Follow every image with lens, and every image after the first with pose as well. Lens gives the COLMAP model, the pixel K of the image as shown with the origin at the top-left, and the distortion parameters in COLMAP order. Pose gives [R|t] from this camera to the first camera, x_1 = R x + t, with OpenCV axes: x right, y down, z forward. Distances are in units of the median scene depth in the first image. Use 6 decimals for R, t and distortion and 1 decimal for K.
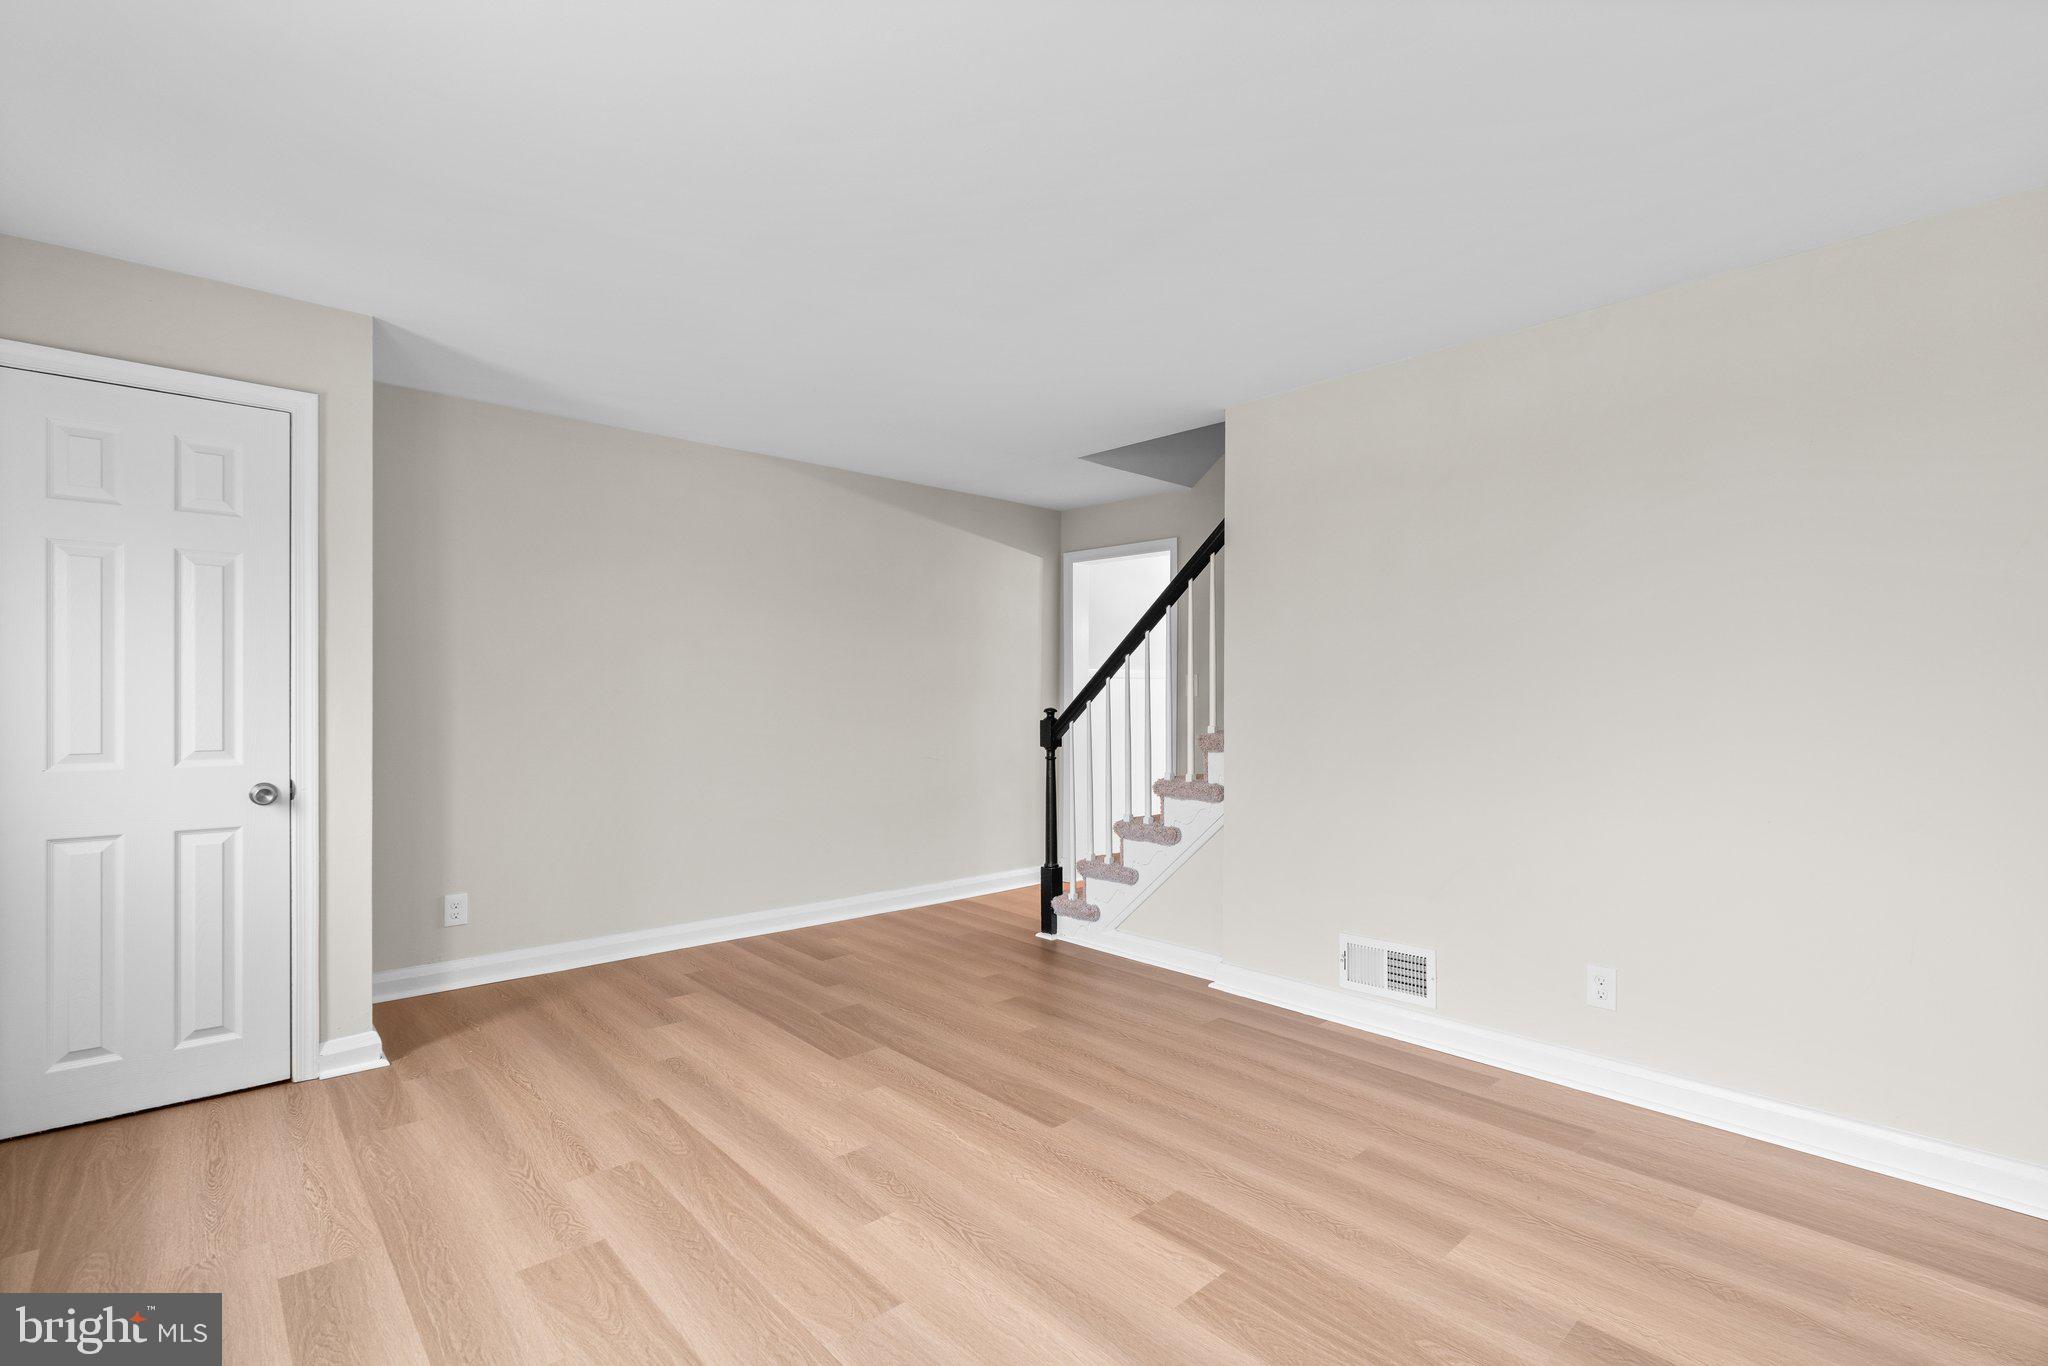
lens RADIAL K [[928.9, 0, 1015.8], [0, 928.9, 699.7], [0, 0, 1]] dist [-0.013444, 0.005747]
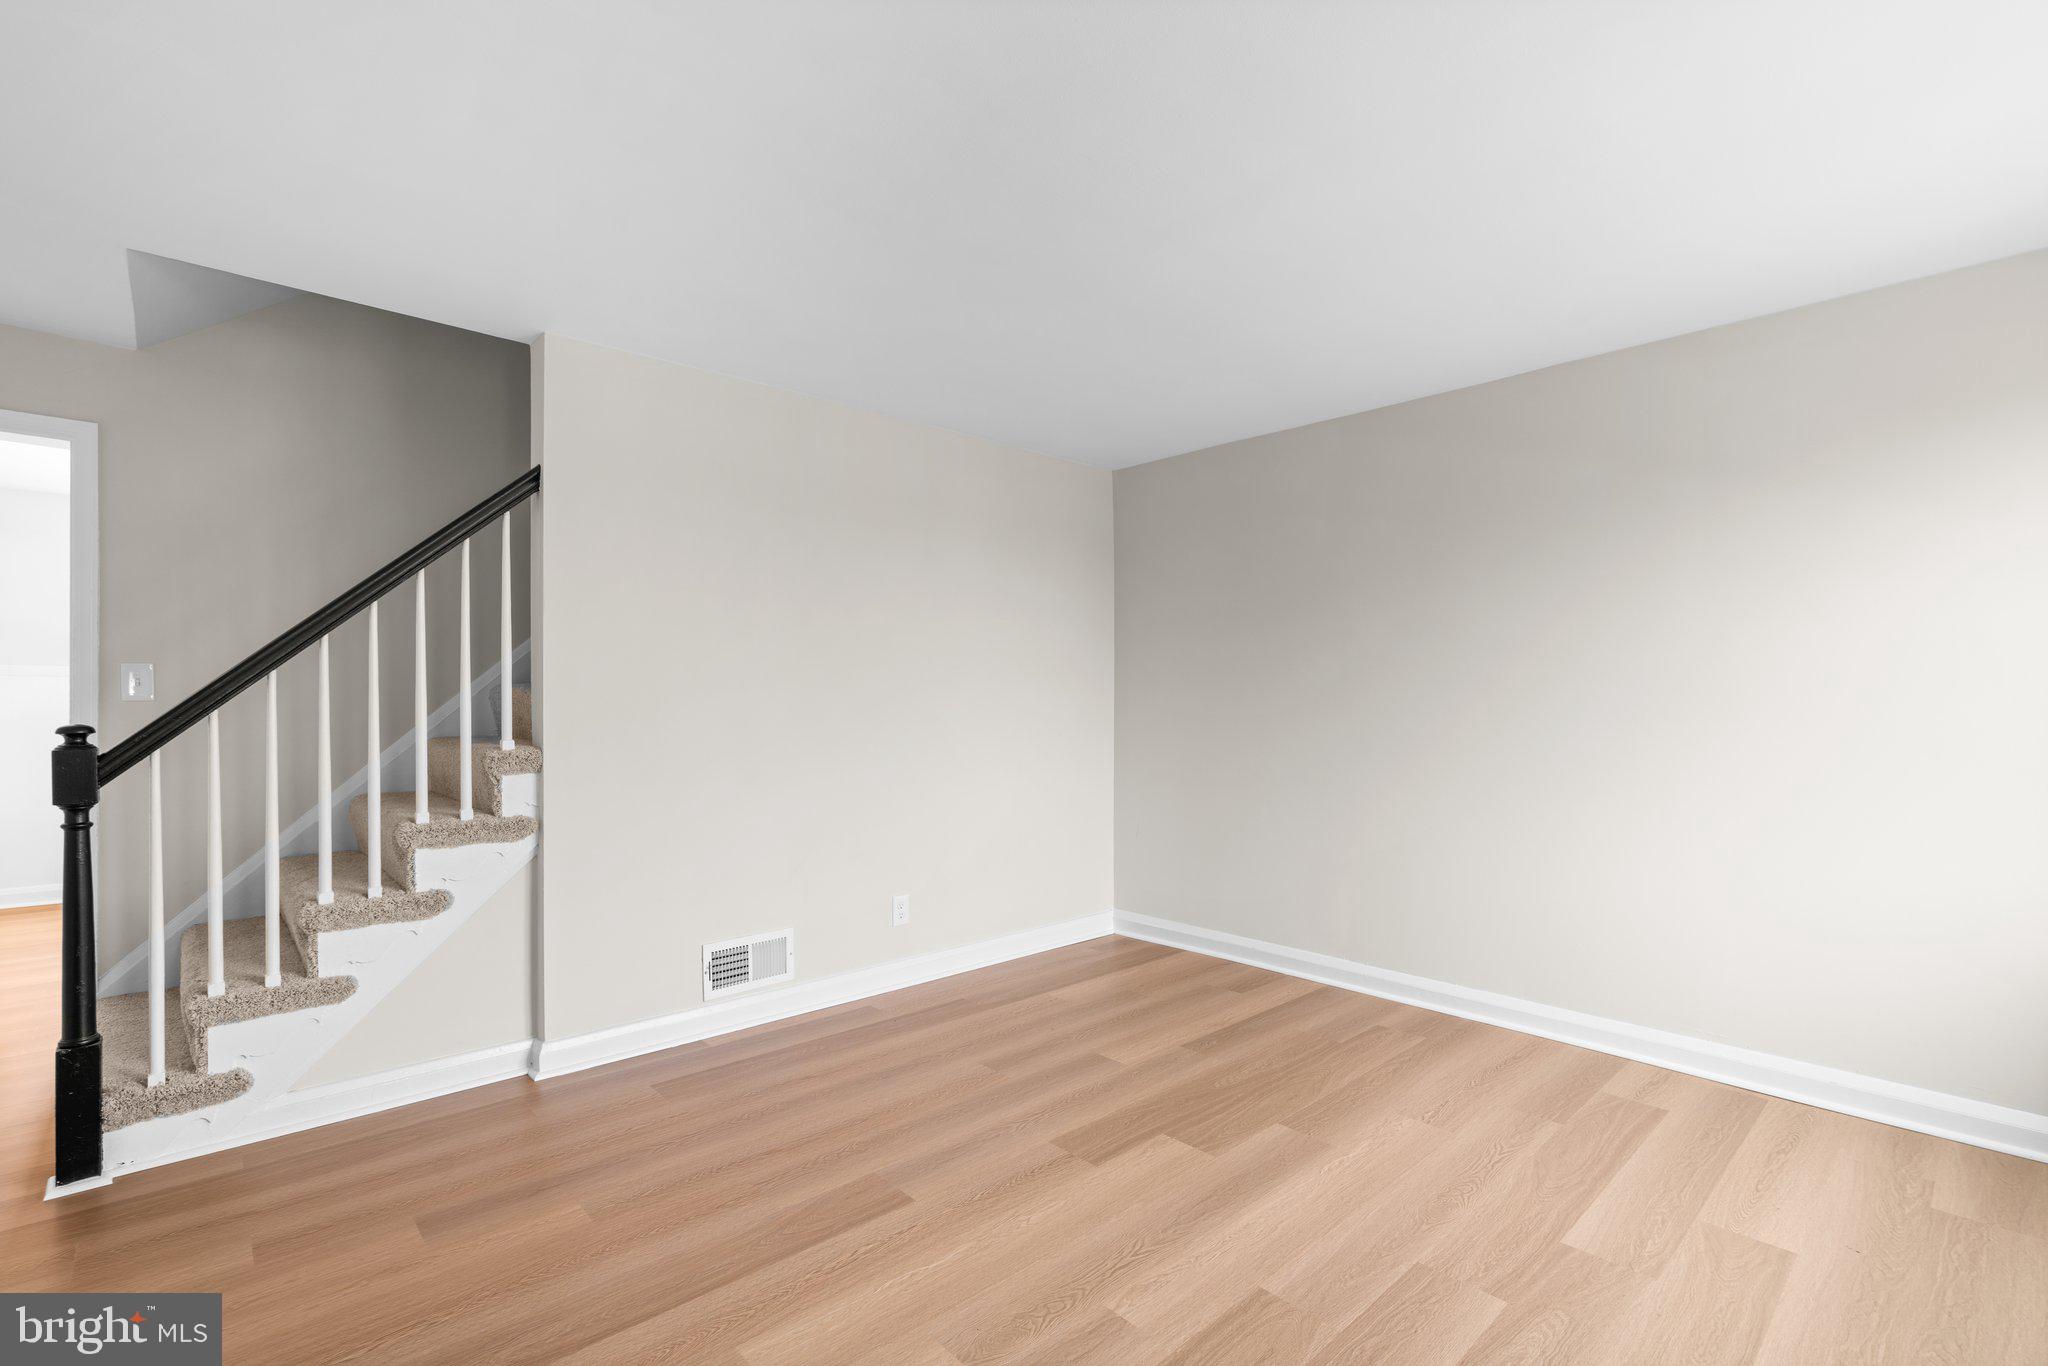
lens RADIAL K [[928.9, 0, 1014.3], [0, 928.9, 697.0], [0, 0, 1]] dist [-0.013444, 0.005747]
pose [[0.002118, 0.000246, 0.999998, -0.695788], [0.003825, 0.999993, -0.000254, -0.005683], [-0.999990, 0.003826, 0.002117, 0.763588]]
